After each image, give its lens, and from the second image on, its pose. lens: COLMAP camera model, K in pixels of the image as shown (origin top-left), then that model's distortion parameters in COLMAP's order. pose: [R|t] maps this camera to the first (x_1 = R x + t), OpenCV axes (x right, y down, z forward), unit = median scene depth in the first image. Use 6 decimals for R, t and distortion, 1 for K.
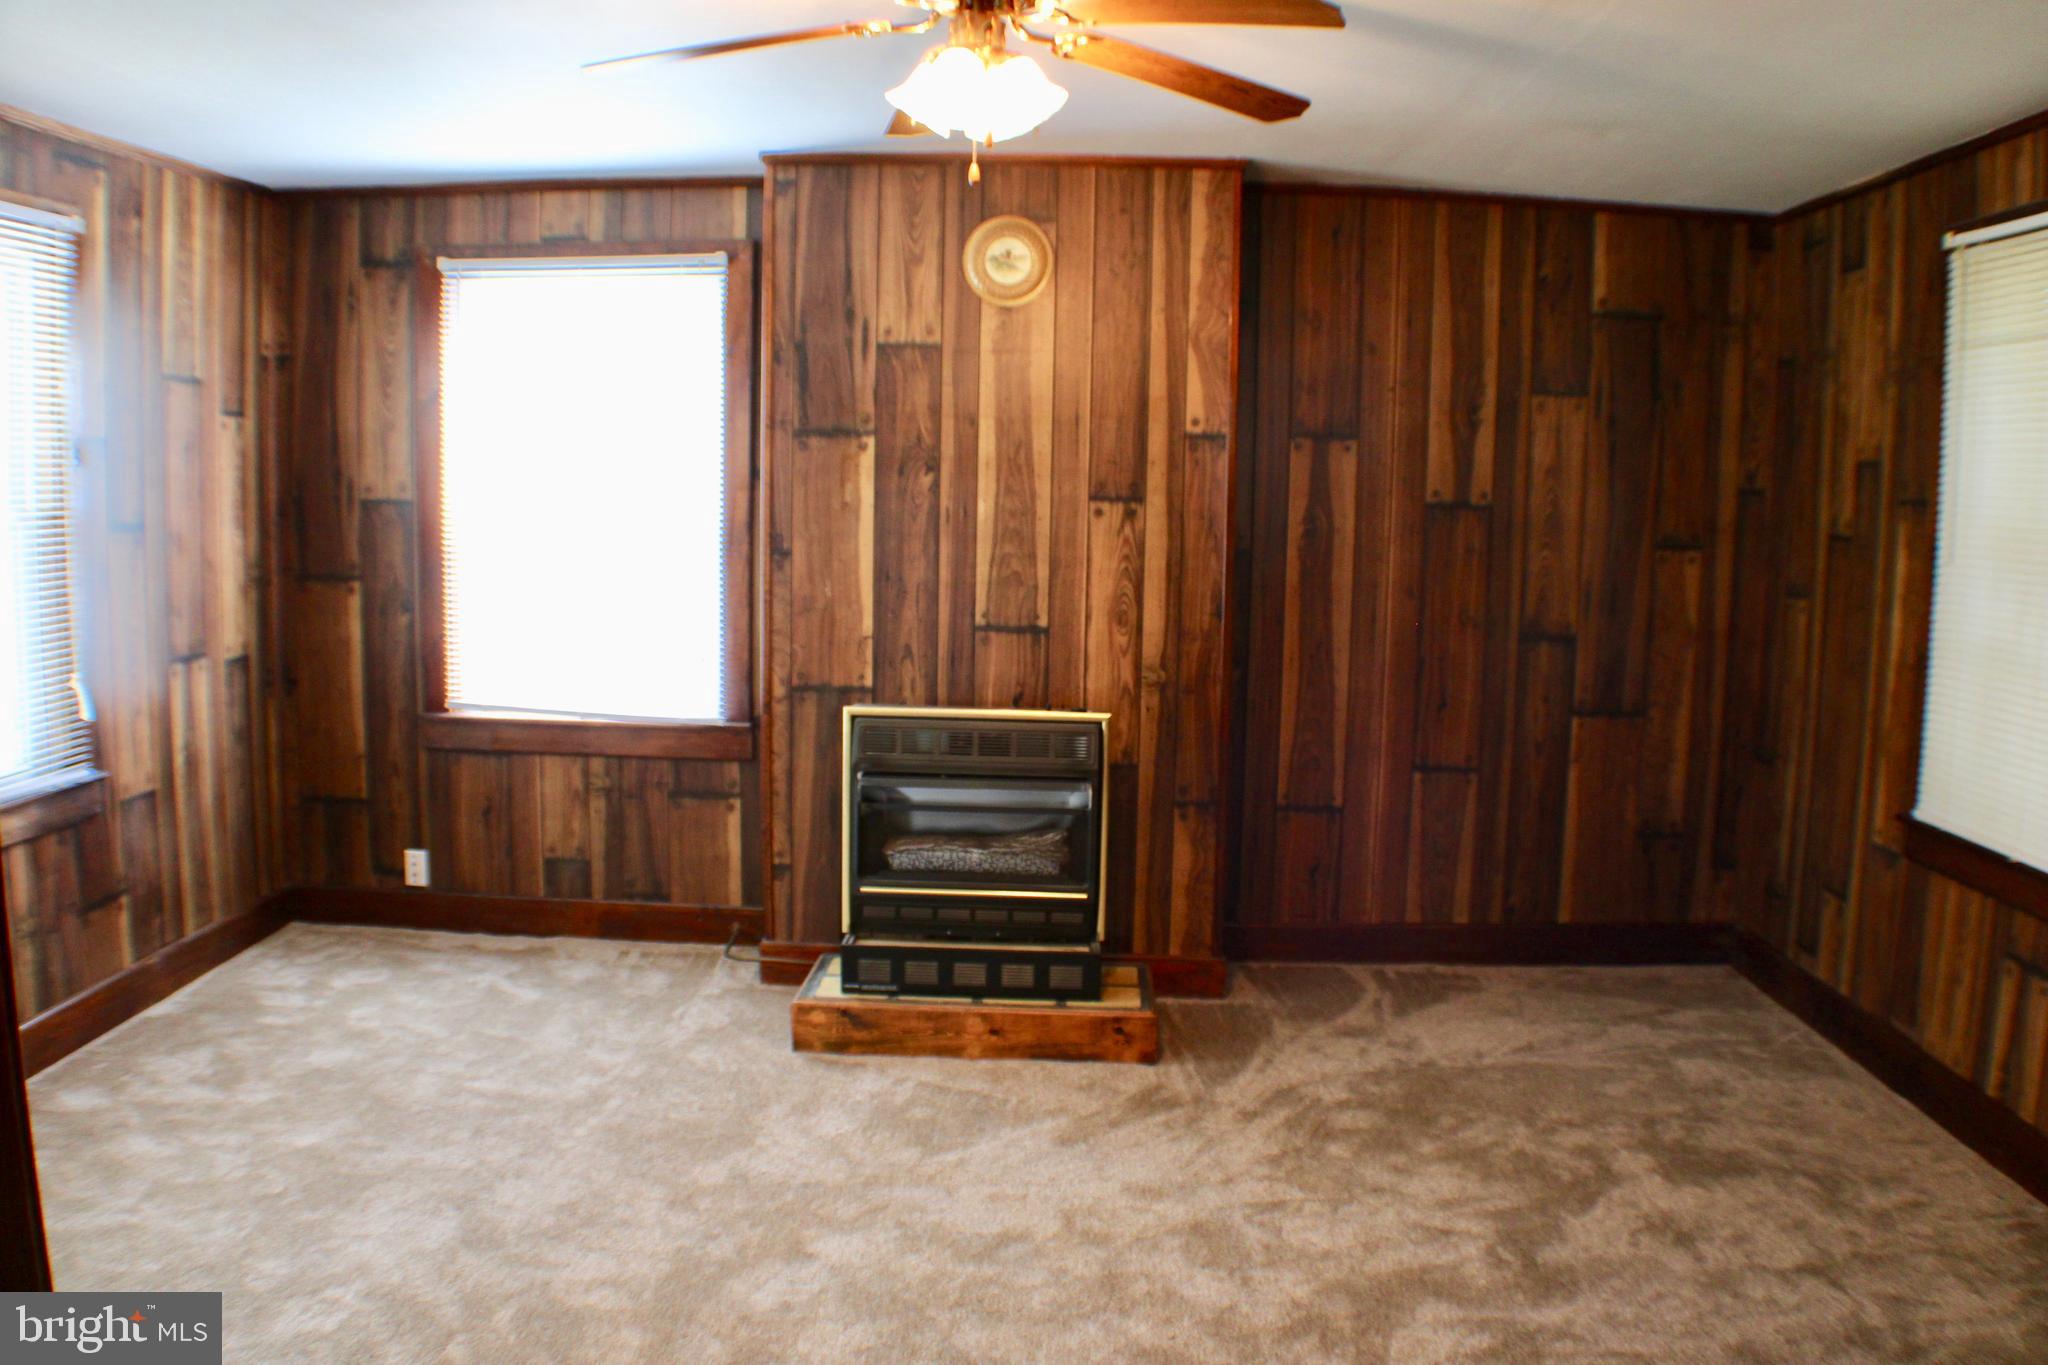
lens RADIAL K [[1599.3, 0, 1024.0], [0, 1599.3, 682.5], [0, 0, 1]] dist [-0.221562, 0.086911]
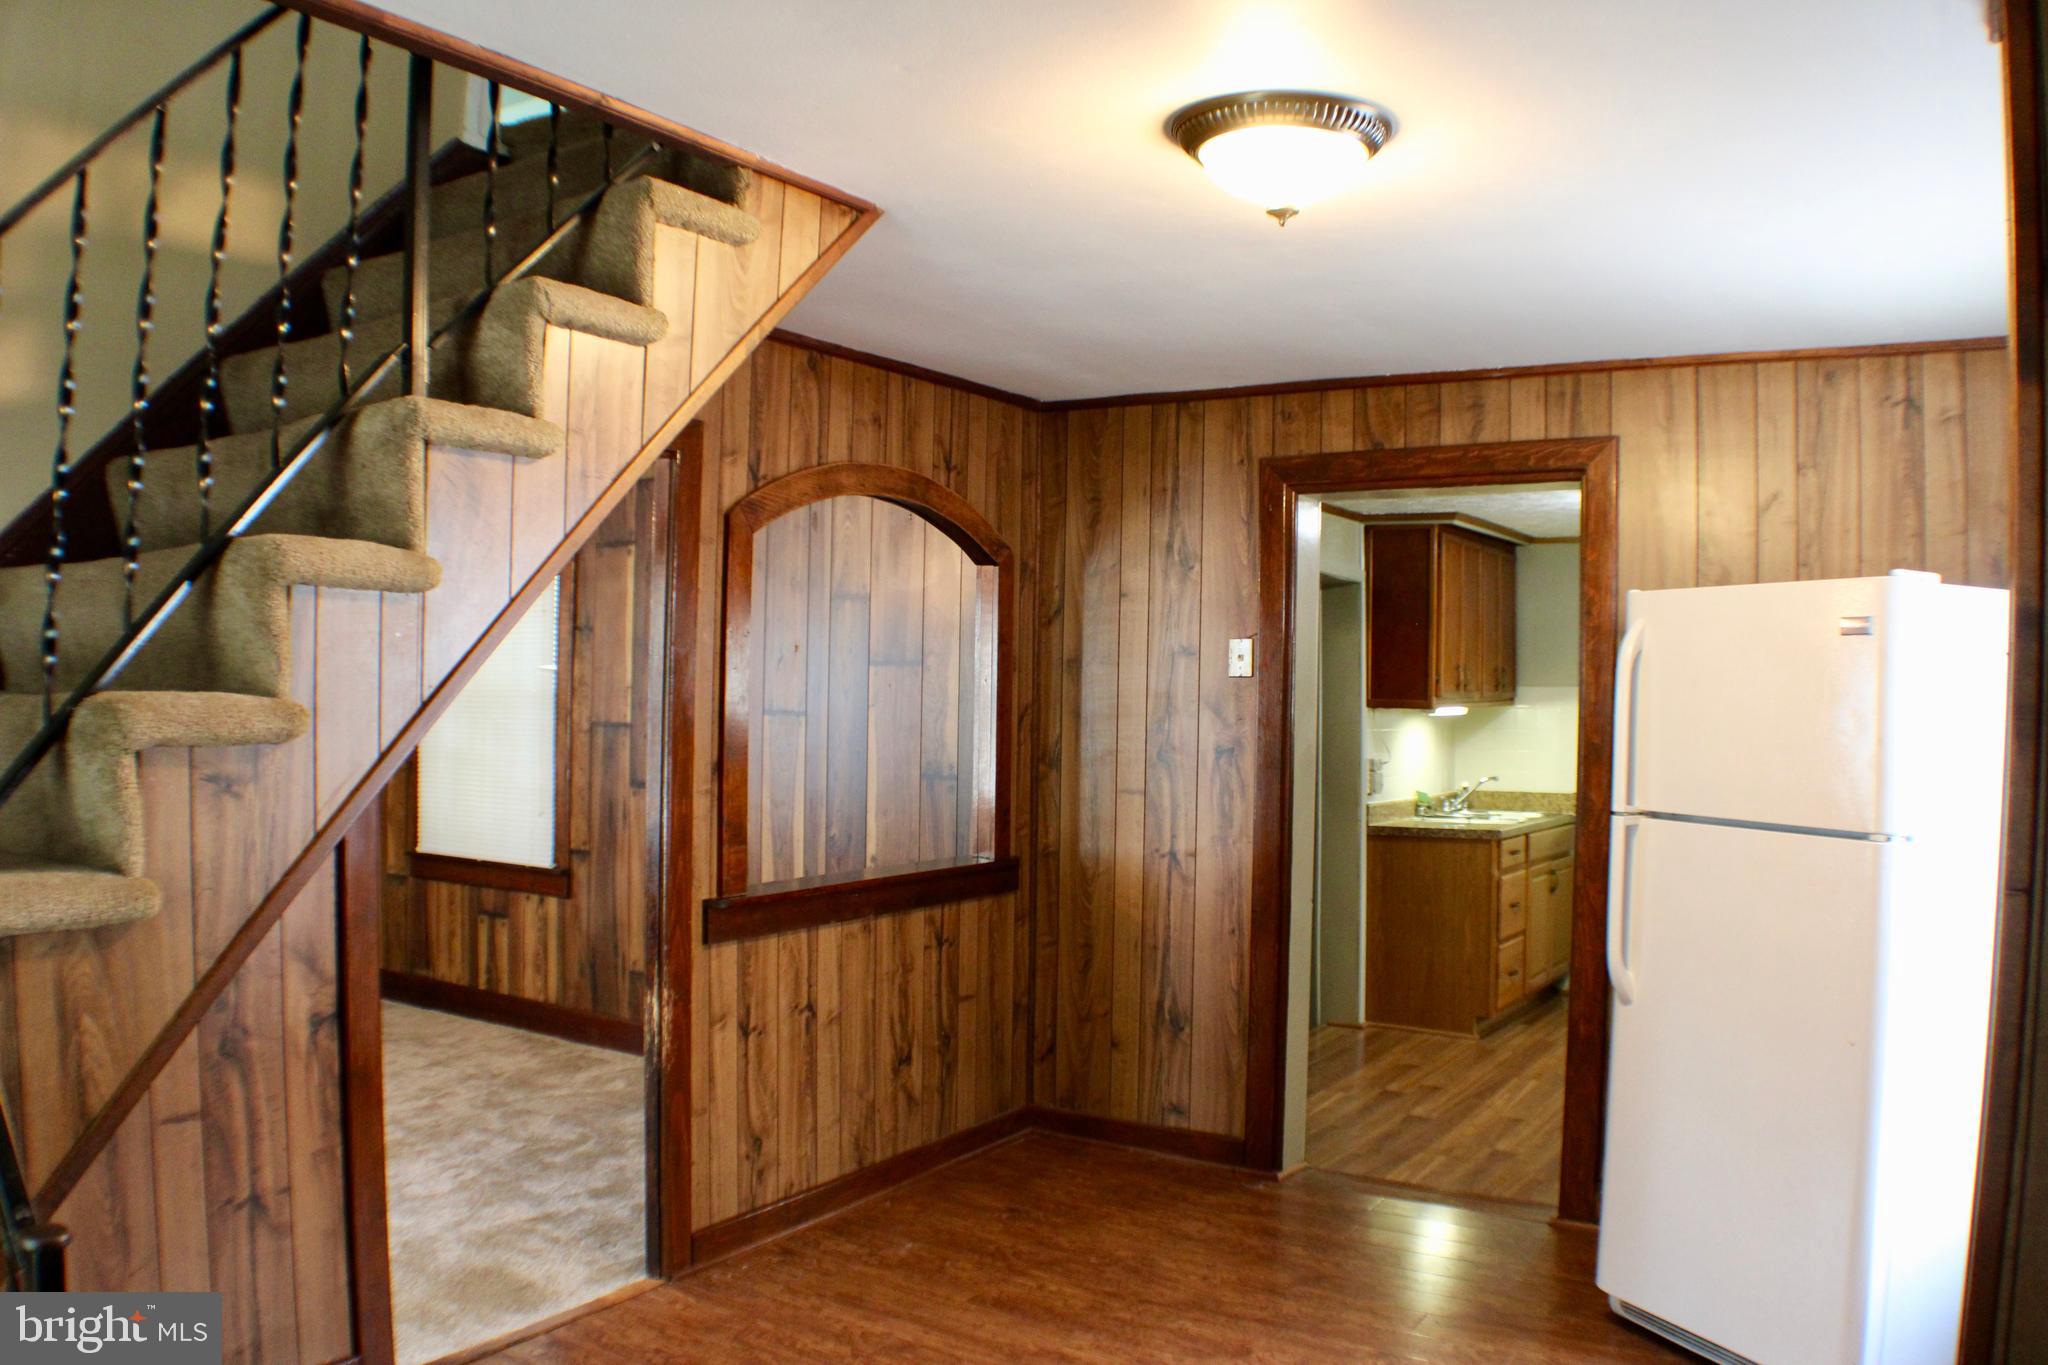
lens RADIAL K [[1599.3, 0, 1024.0], [0, 1599.3, 682.5], [0, 0, 1]] dist [-0.221562, 0.086911]
pose [[0.511244, -0.005242, 0.859420, -0.508600], [0.102235, 0.993252, -0.054759, 0.051791], [-0.853333, 0.115858, 0.508330, -0.485899]]
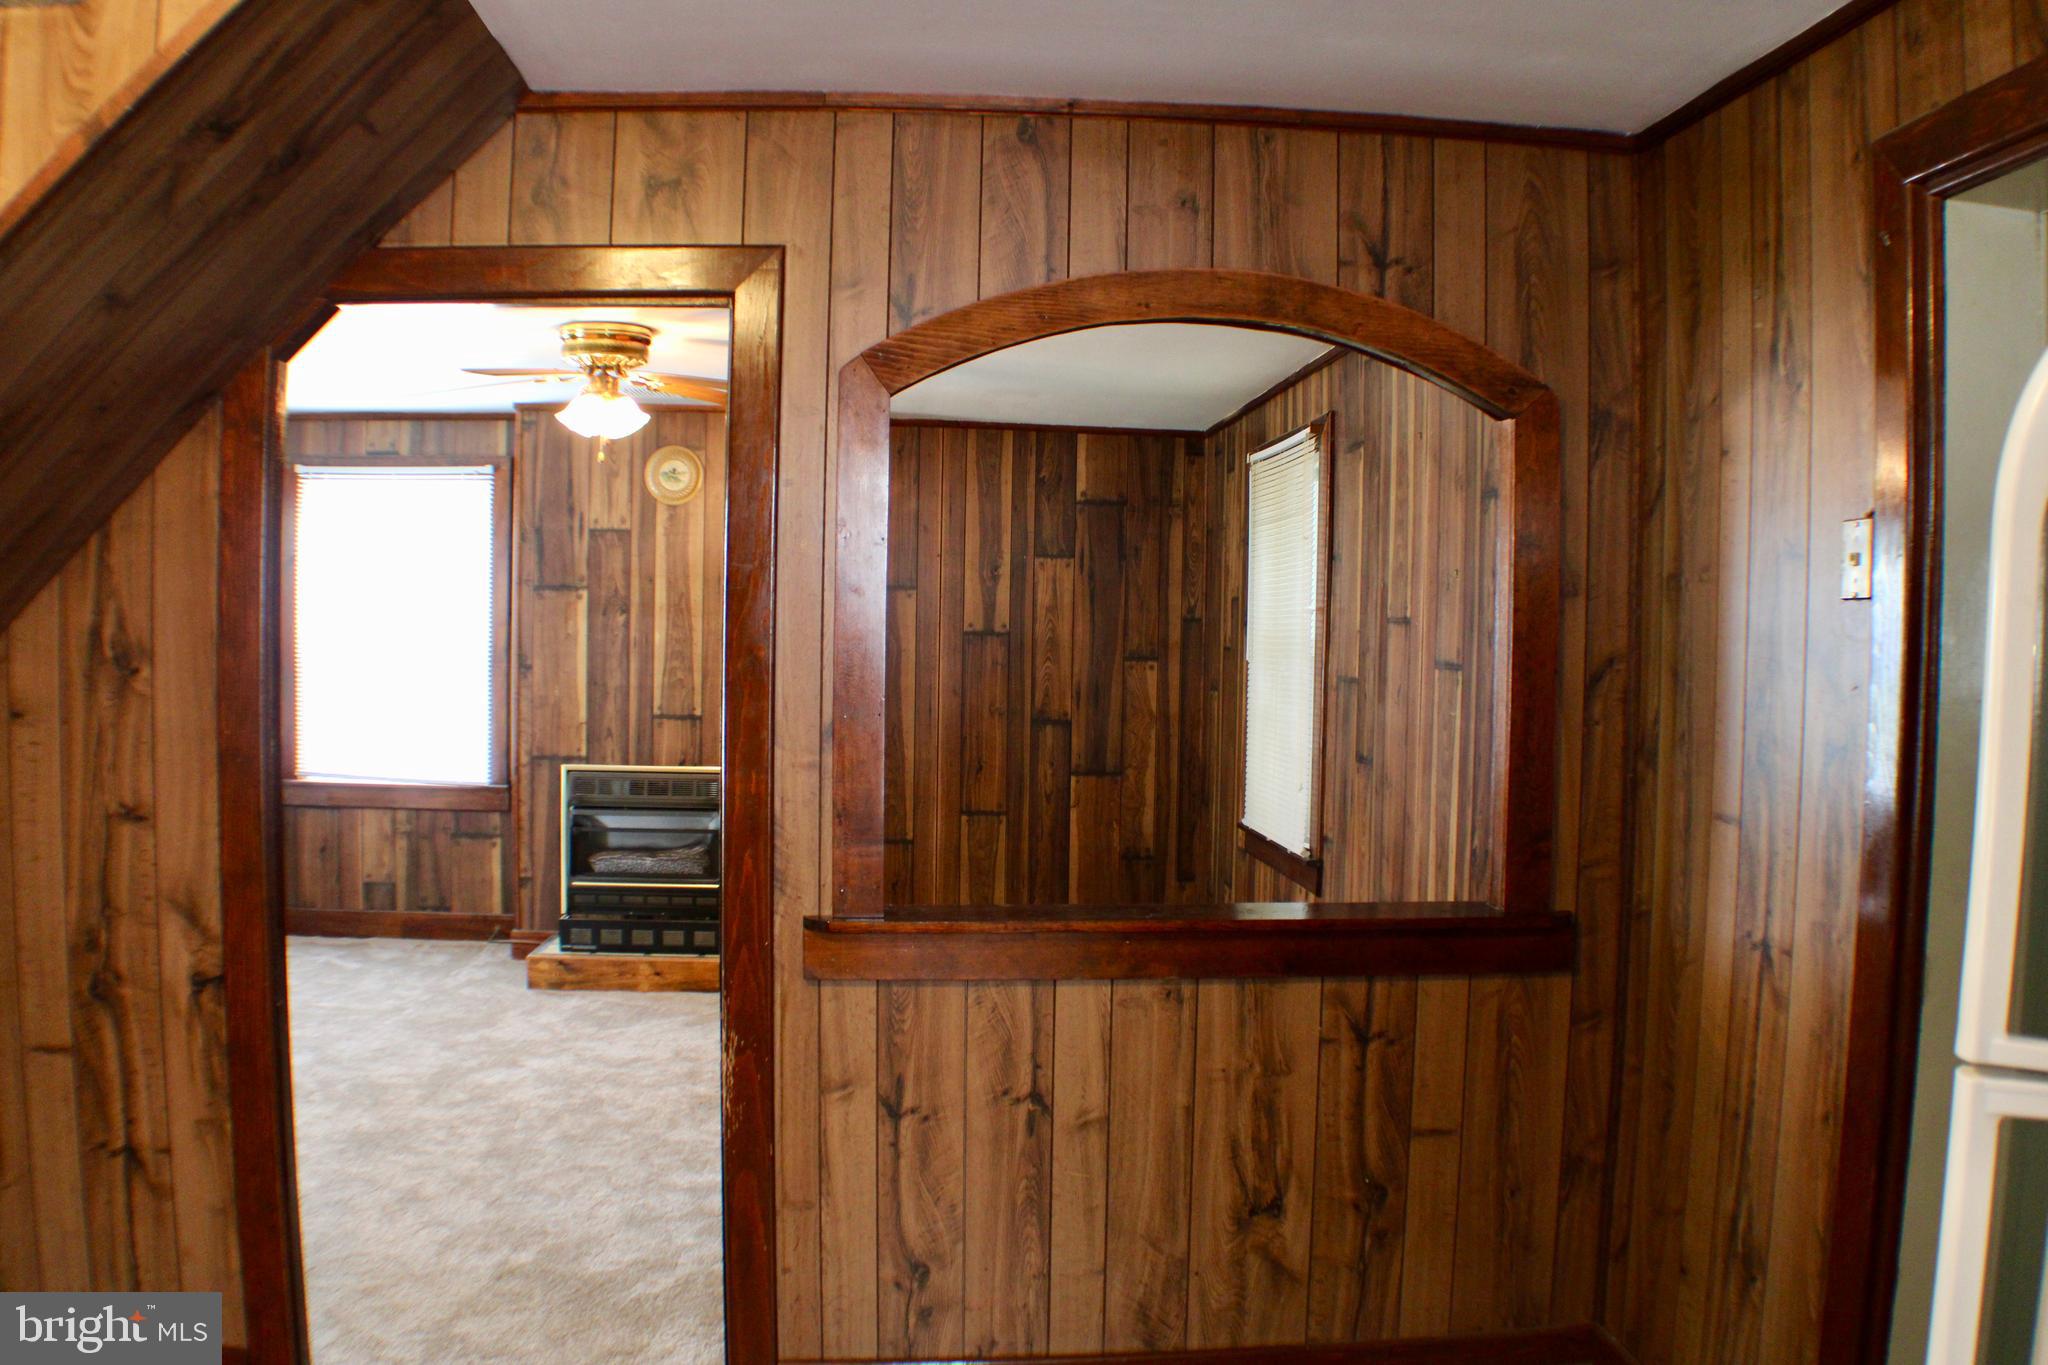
lens RADIAL K [[1599.3, 0, 1024.0], [0, 1599.3, 682.5], [0, 0, 1]] dist [-0.221562, 0.086911]
pose [[0.993067, -0.005356, 0.117426, 0.139878], [0.015669, 0.996078, -0.087076, 0.068439], [-0.116500, 0.088312, 0.989257, -0.512681]]
